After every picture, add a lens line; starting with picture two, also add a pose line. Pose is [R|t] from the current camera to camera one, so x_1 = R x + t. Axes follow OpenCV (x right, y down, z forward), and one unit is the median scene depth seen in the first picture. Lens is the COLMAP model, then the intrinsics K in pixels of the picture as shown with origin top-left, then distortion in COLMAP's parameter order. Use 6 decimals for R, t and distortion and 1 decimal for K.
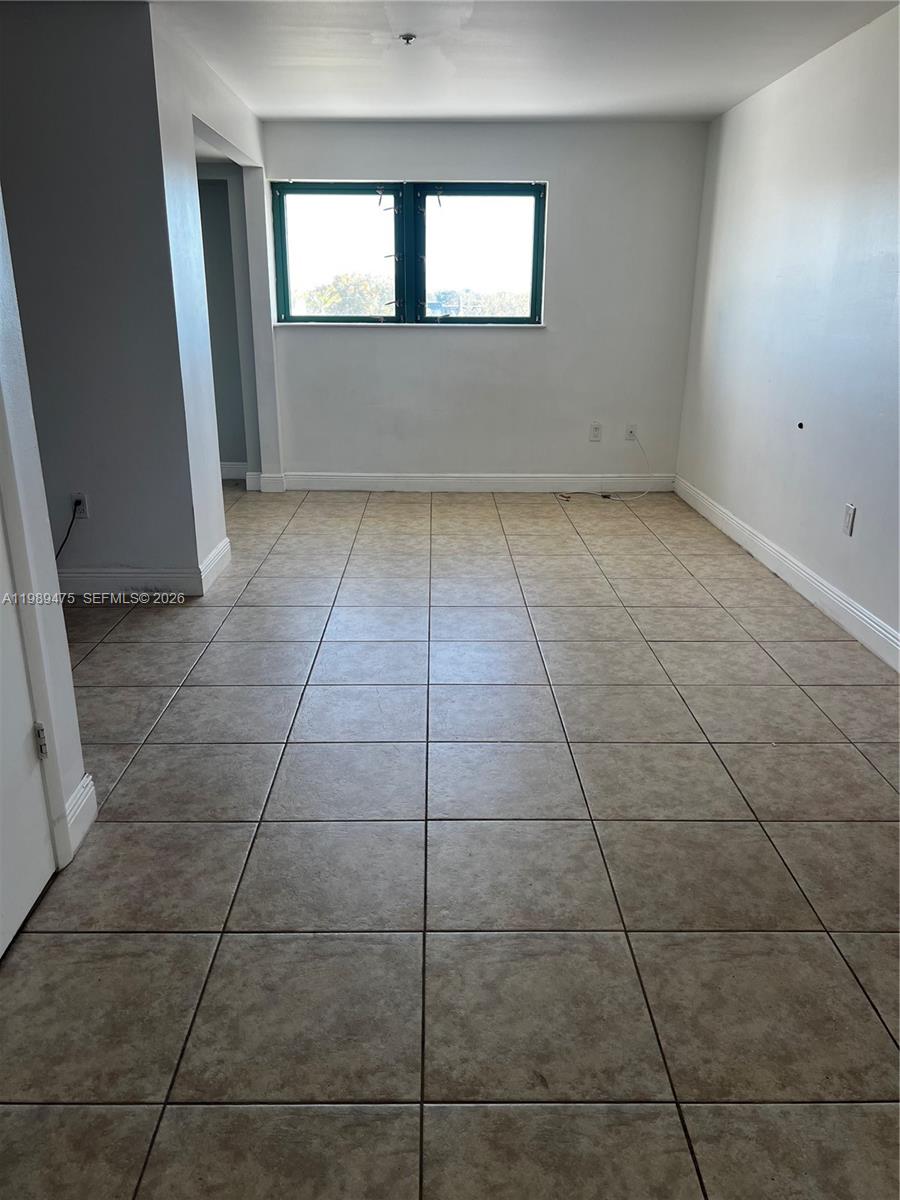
lens RADIAL K [[899.7, 0, 435.0], [0, 899.7, 600.1], [0, 0, 1]] dist [0.063774, -0.066106]
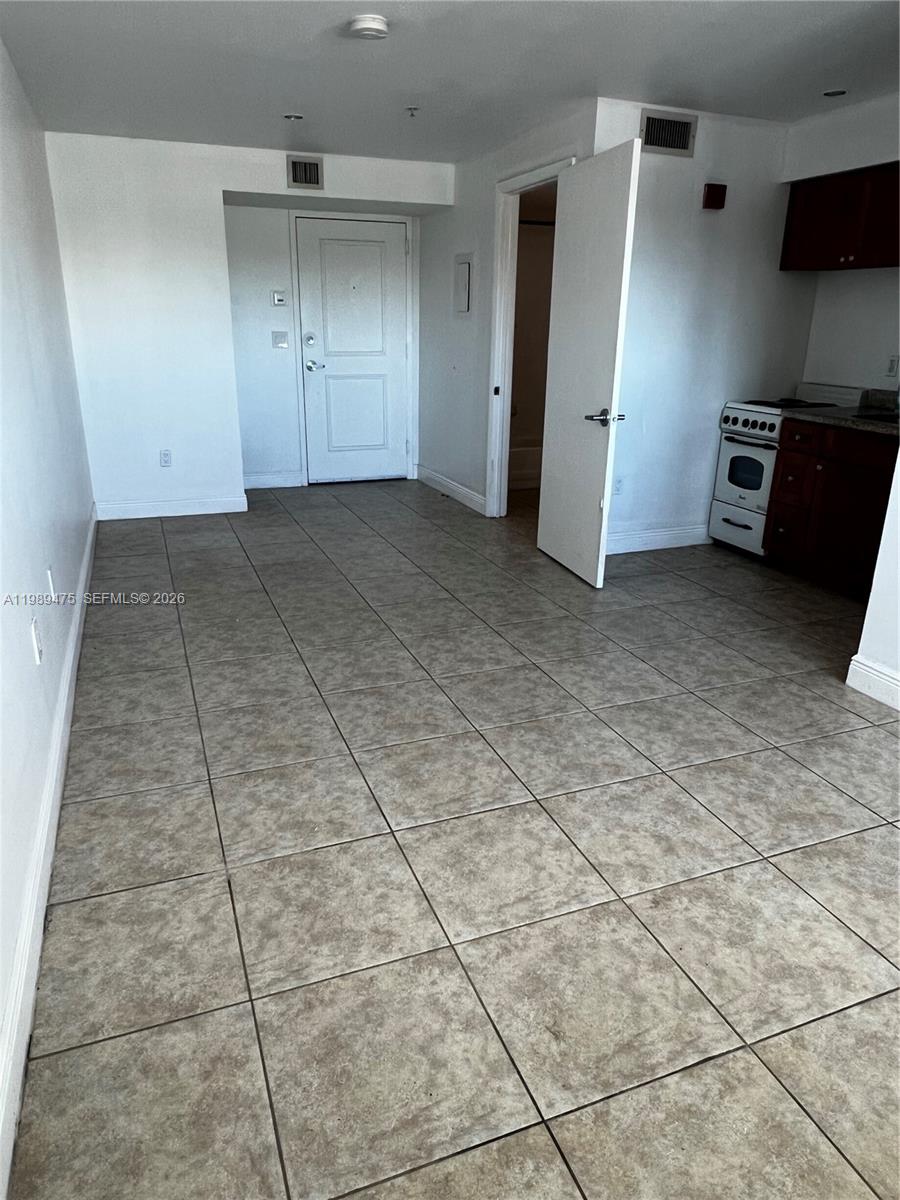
lens RADIAL K [[792.1, 0, 453.5], [0, 792.1, 602.7], [0, 0, 1]] dist [0.000522, -0.003282]
pose [[-0.930064, 0.109874, -0.350582, 0.311691], [-0.130089, 0.793926, 0.593934, -0.429227], [0.343594, 0.598004, -0.724109, 1.288022]]
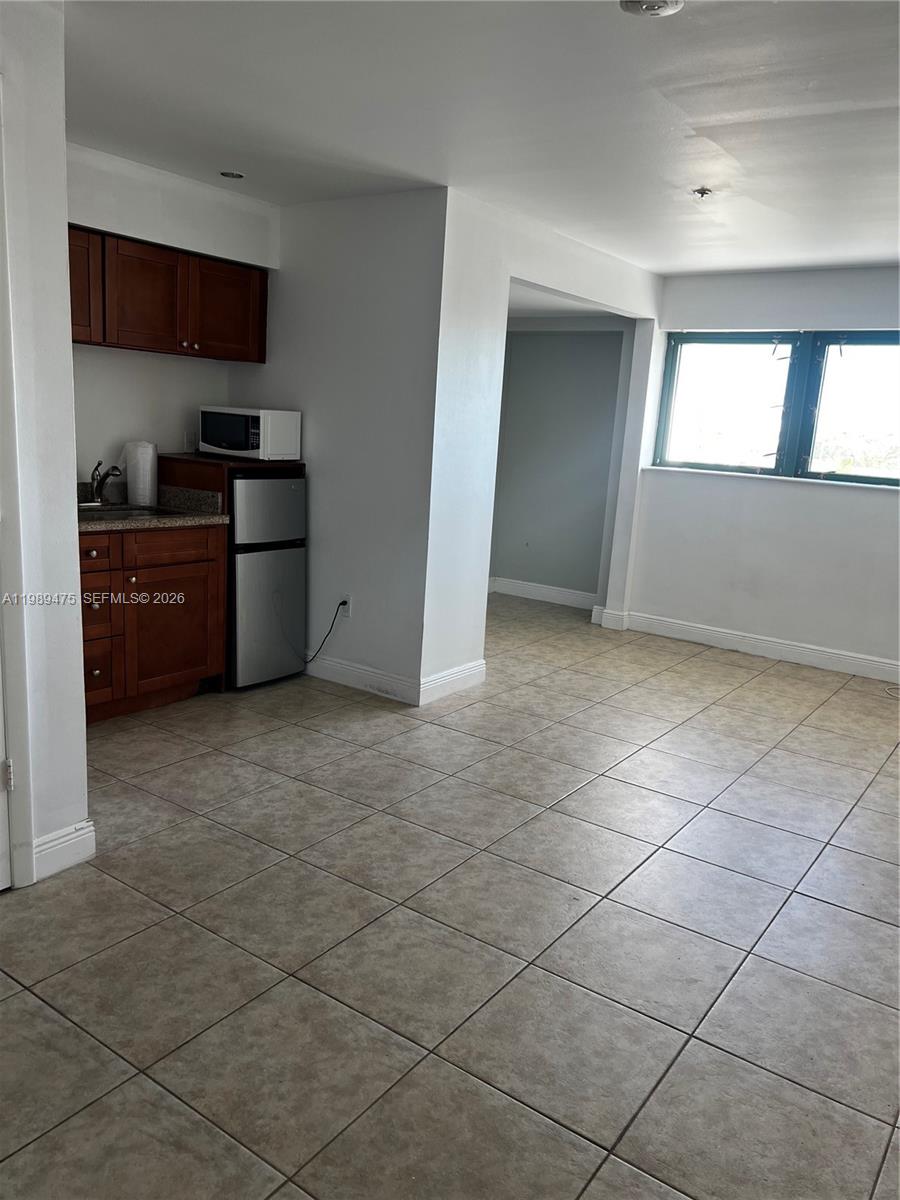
lens RADIAL K [[899.7, 0, 451.8], [0, 899.7, 596.6], [0, 0, 1]] dist [0.063774, -0.066106]
pose [[0.812950, 0.160351, -0.559821, 0.322285], [-0.238879, 0.968562, -0.069464, -0.061774], [0.531083, 0.190200, 0.825697, 0.122297]]
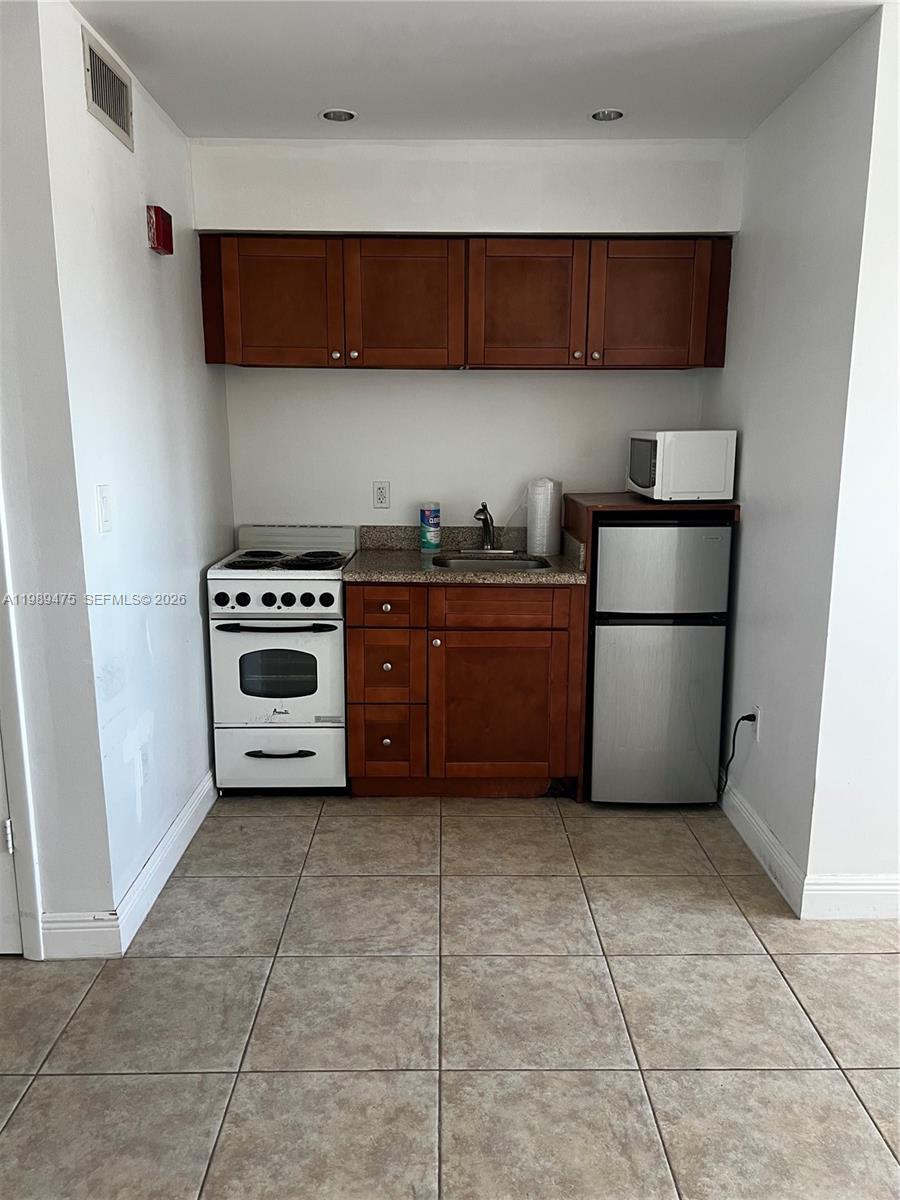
lens RADIAL K [[899.7, 0, 450.0], [0, 899.7, 607.6], [0, 0, 1]] dist [0.063774, -0.066106]
pose [[0.006998, 0.189983, -0.981762, 0.291646], [-0.316887, 0.931607, 0.178018, -0.224430], [0.948437, 0.309862, 0.066723, 0.630447]]
